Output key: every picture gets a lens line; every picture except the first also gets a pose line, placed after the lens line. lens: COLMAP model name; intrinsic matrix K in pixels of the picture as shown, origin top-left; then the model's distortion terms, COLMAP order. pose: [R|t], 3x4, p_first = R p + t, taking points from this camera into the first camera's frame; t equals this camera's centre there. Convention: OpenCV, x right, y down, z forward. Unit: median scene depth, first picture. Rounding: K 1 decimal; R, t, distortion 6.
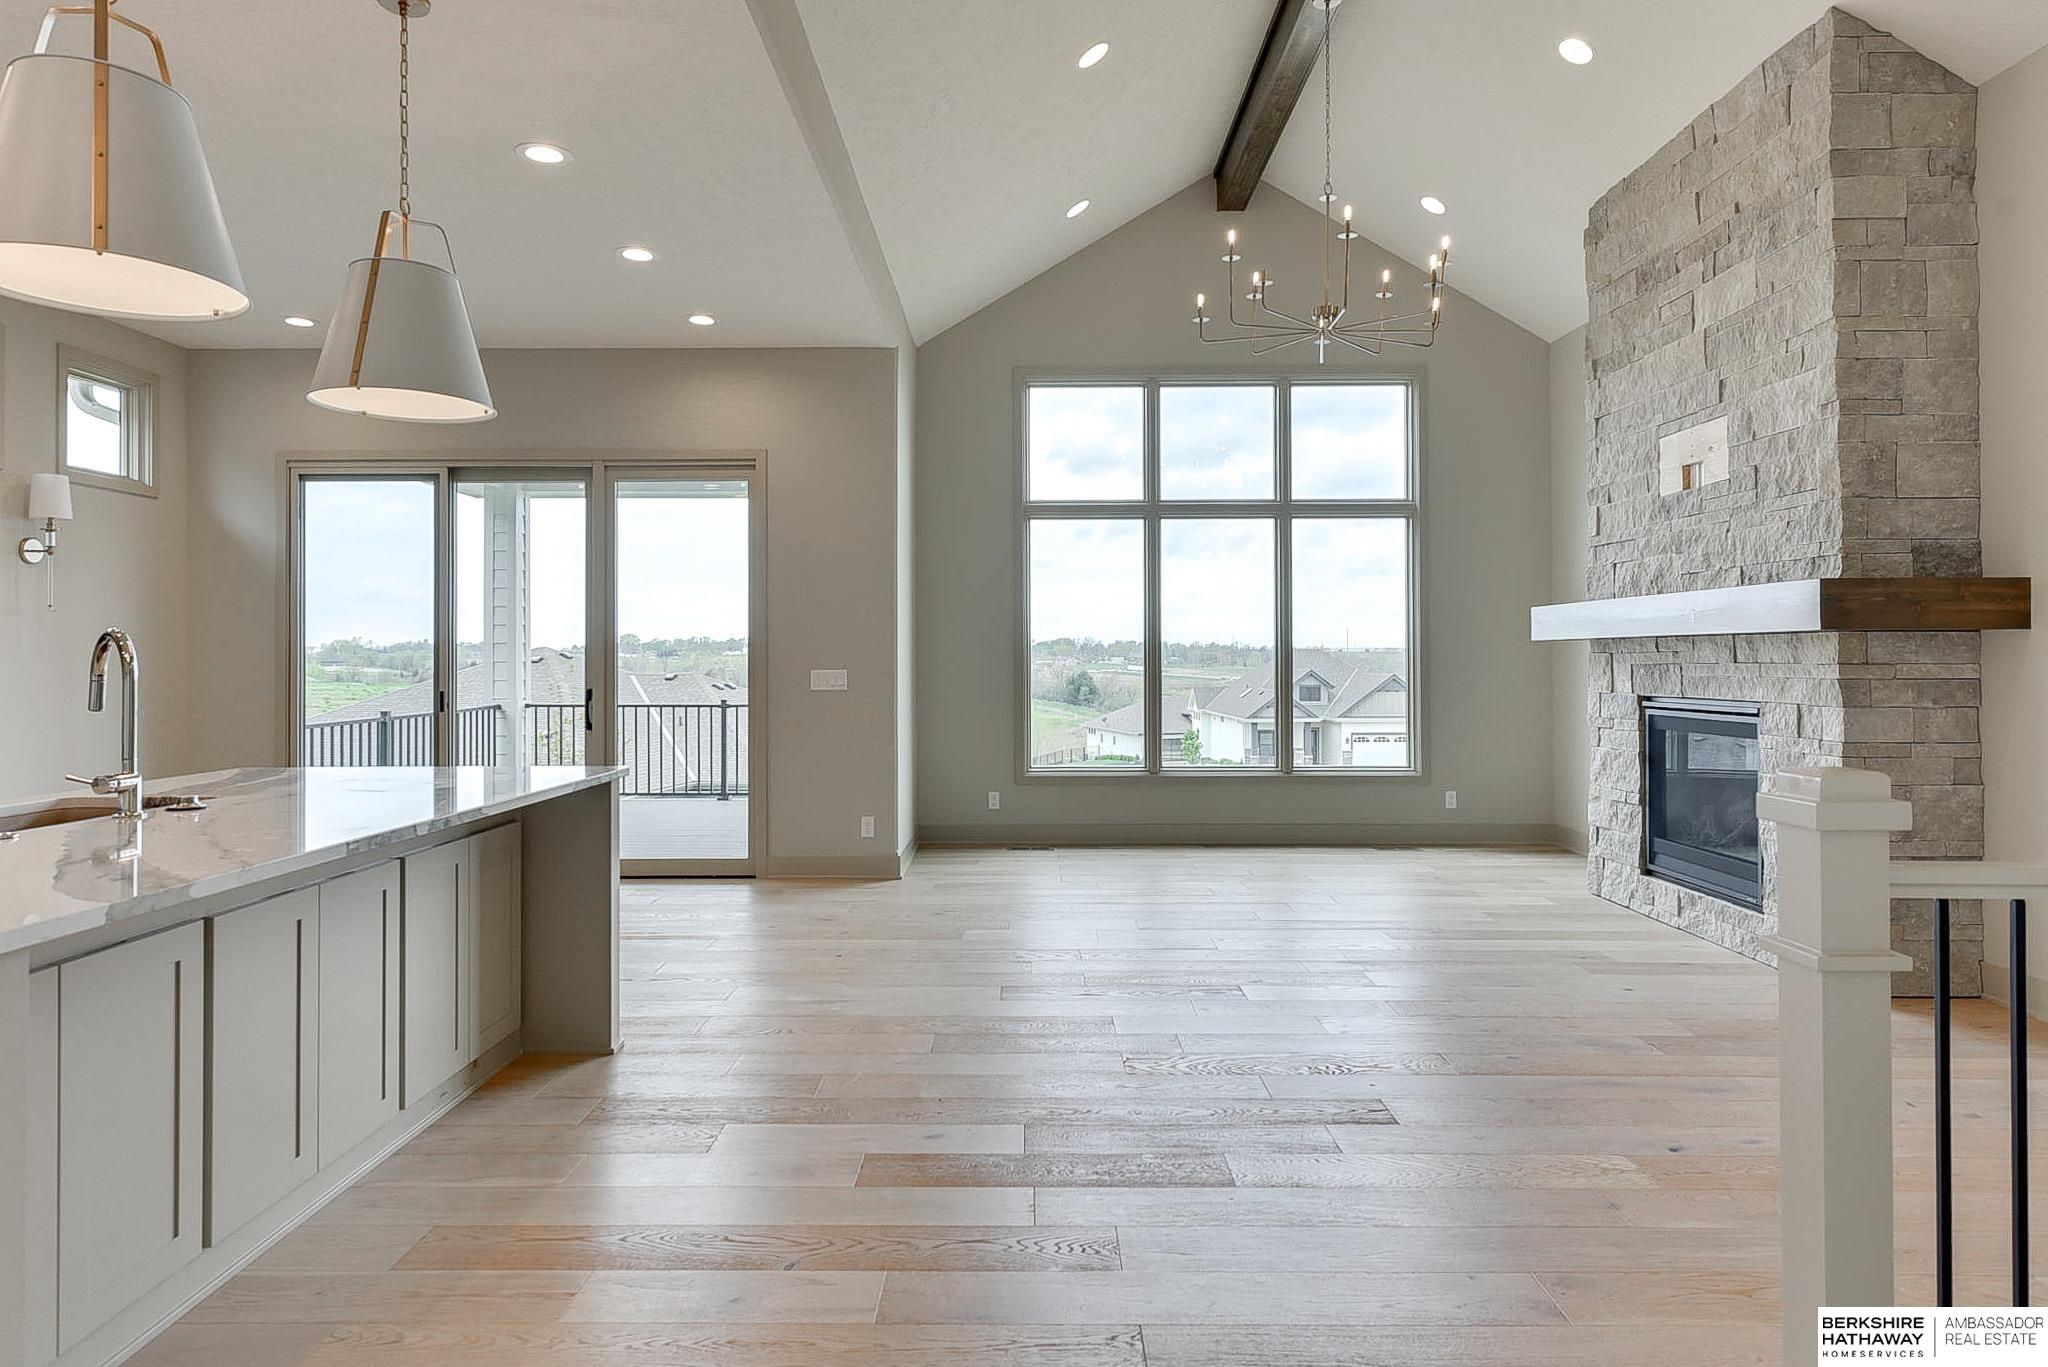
lens RADIAL K [[1183.3, 0, 1029.3], [0, 1183.3, 648.4], [0, 0, 1]] dist [-0.000179, -0.000514]
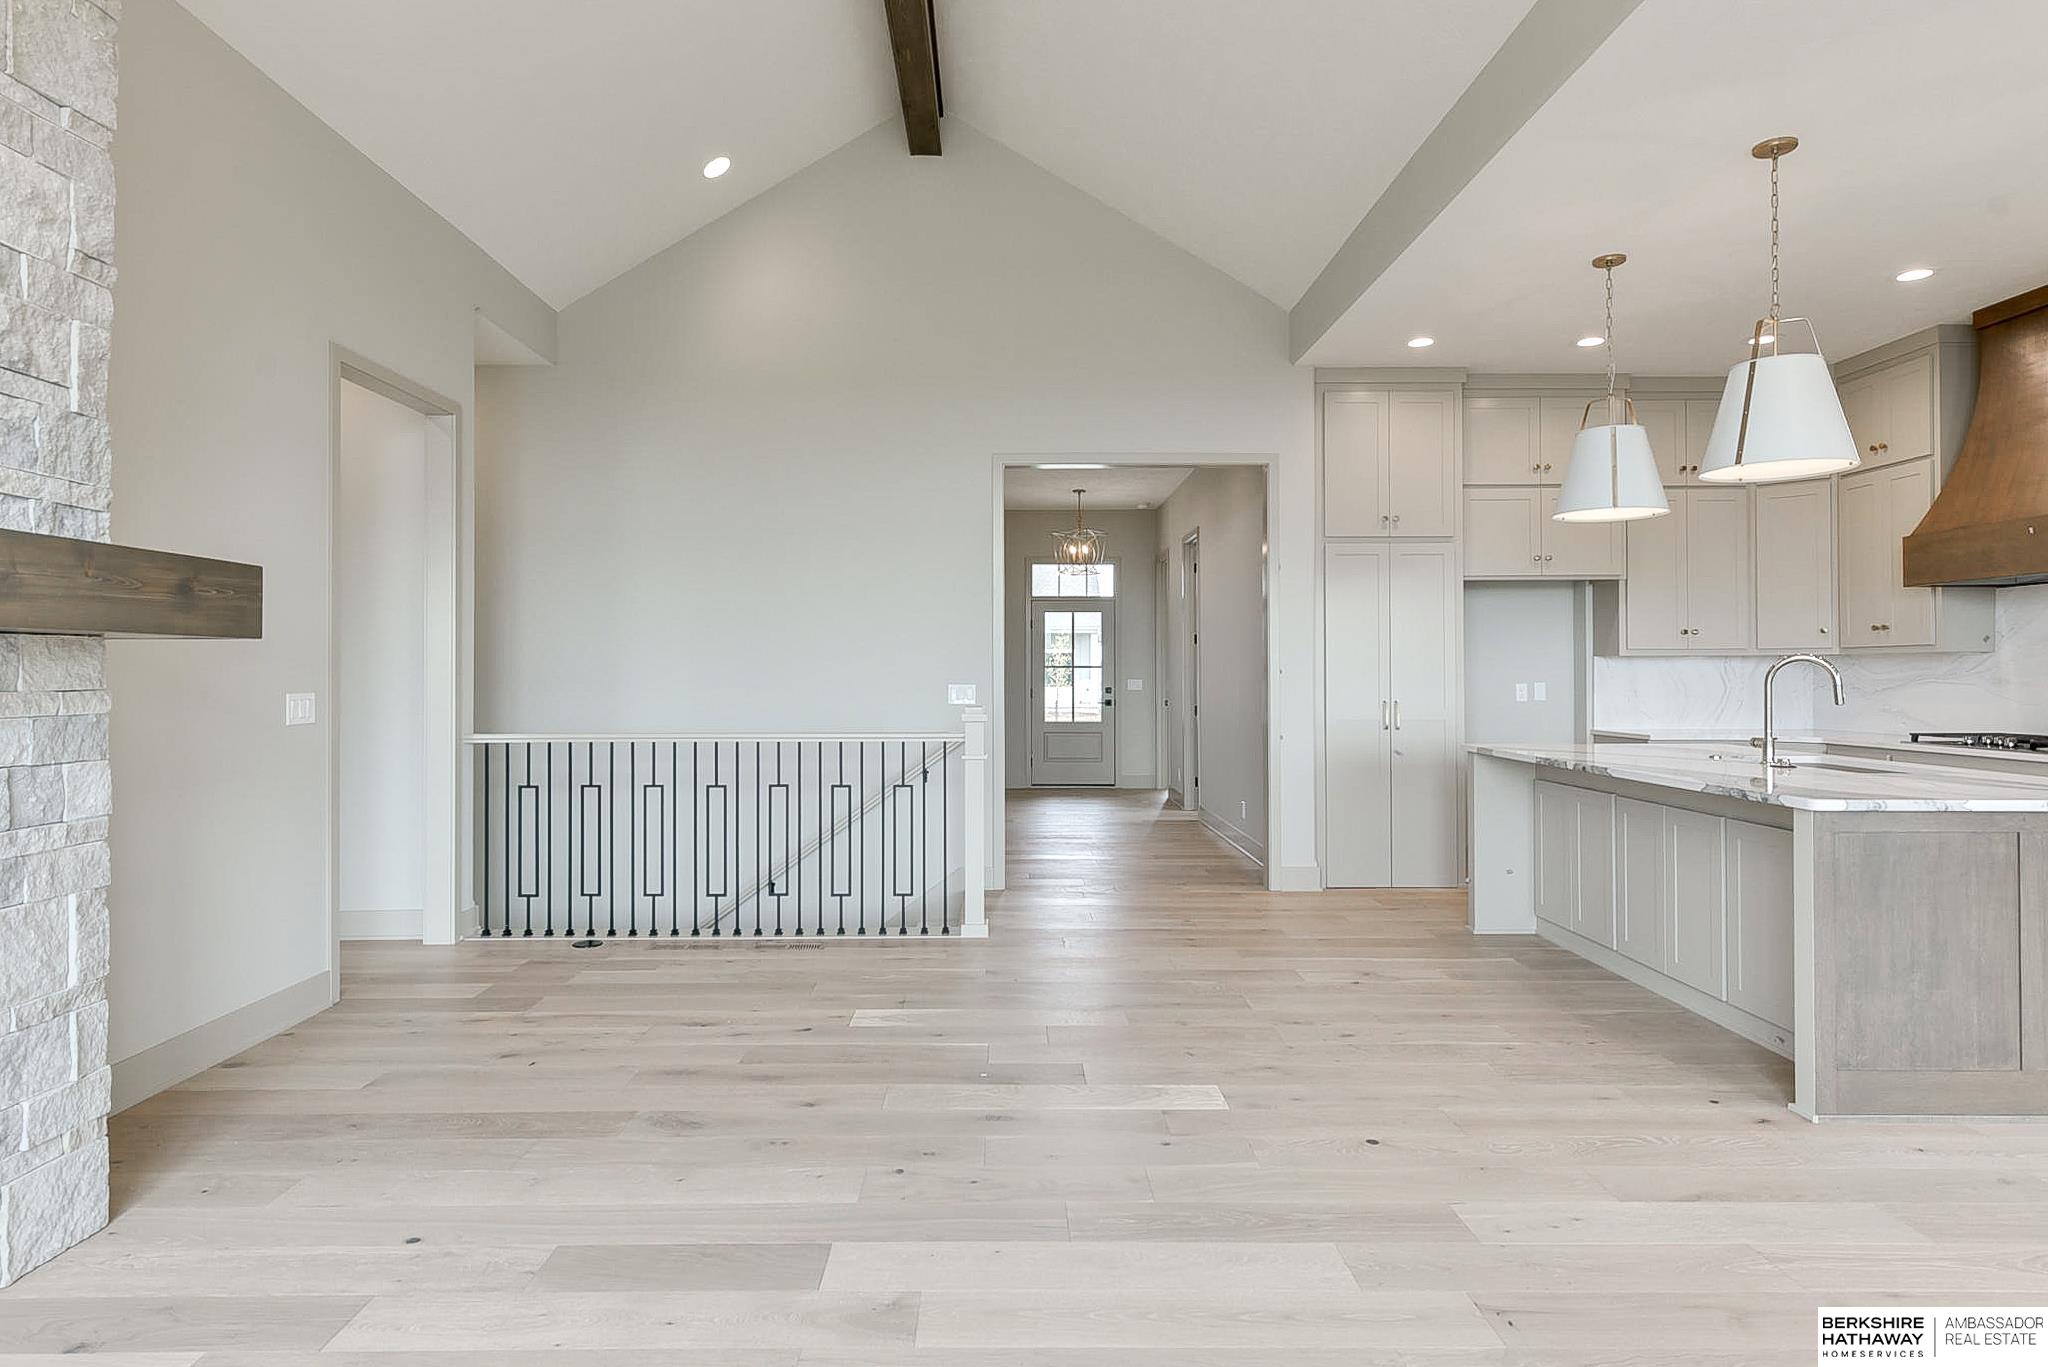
lens RADIAL K [[1118.7, 0, 1008.7], [0, 1118.7, 665.0], [0, 0, 1]] dist [0.003332, -0.000494]
pose [[-0.999976, 0.004996, -0.004709, 0.164665], [0.005067, 0.999871, -0.015266, 0.009032], [0.004632, -0.015290, -0.999872, 1.222504]]
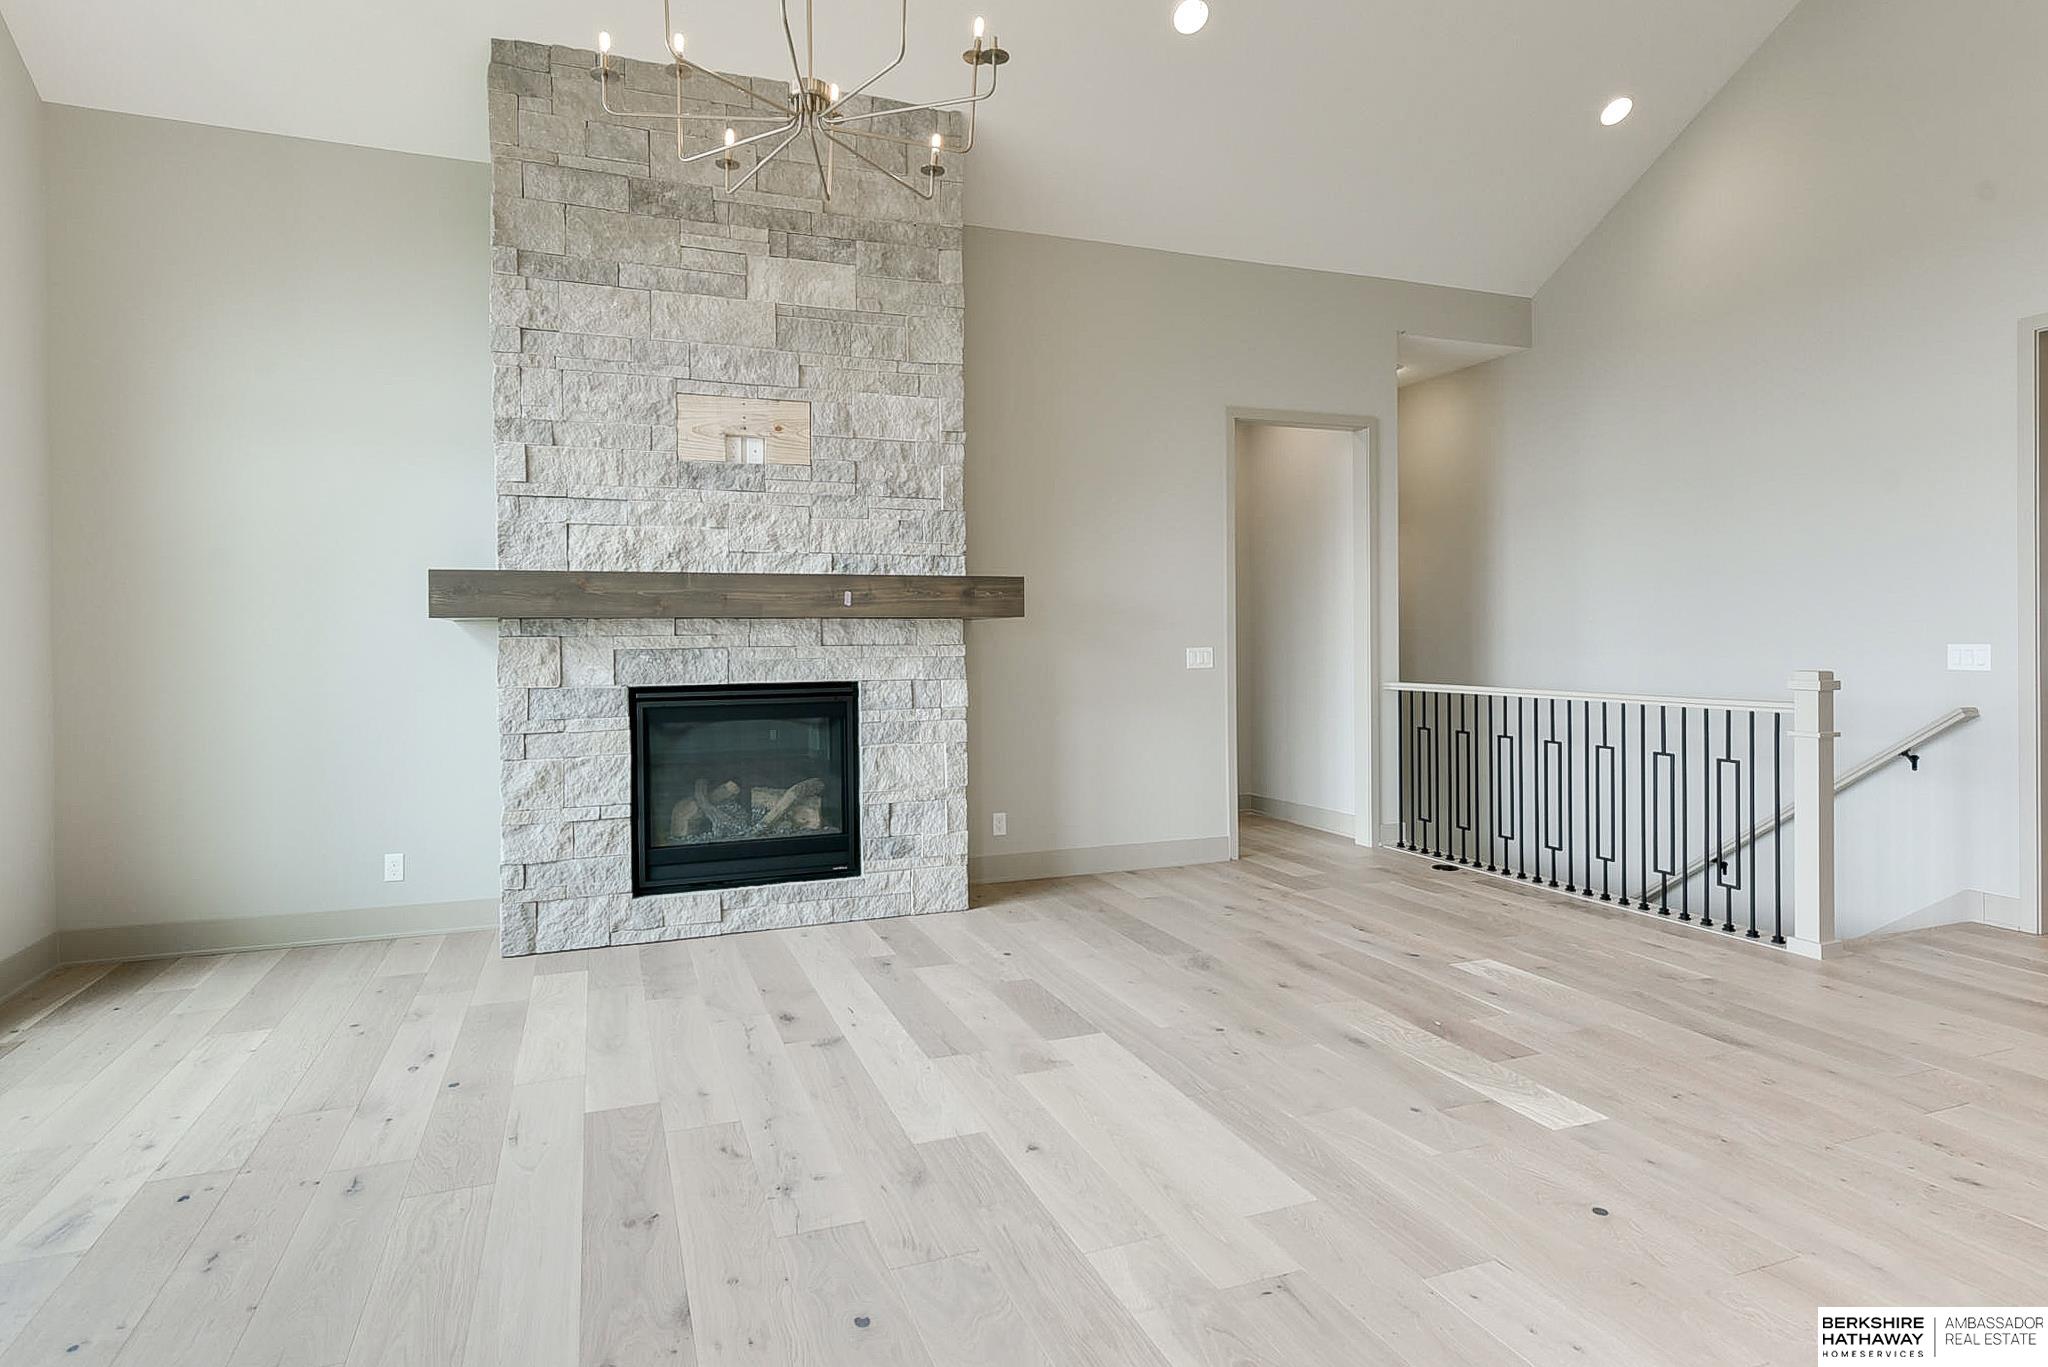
lens RADIAL K [[1105.6, 0, 1017.1], [0, 1105.6, 647.4], [0, 0, 1]] dist [0.002914, -0.000539]
pose [[-0.358208, -0.002027, 0.933639, -0.325735], [0.001688, 0.999995, 0.002818, 0.010012], [-0.933640, 0.002586, -0.358203, 1.048958]]
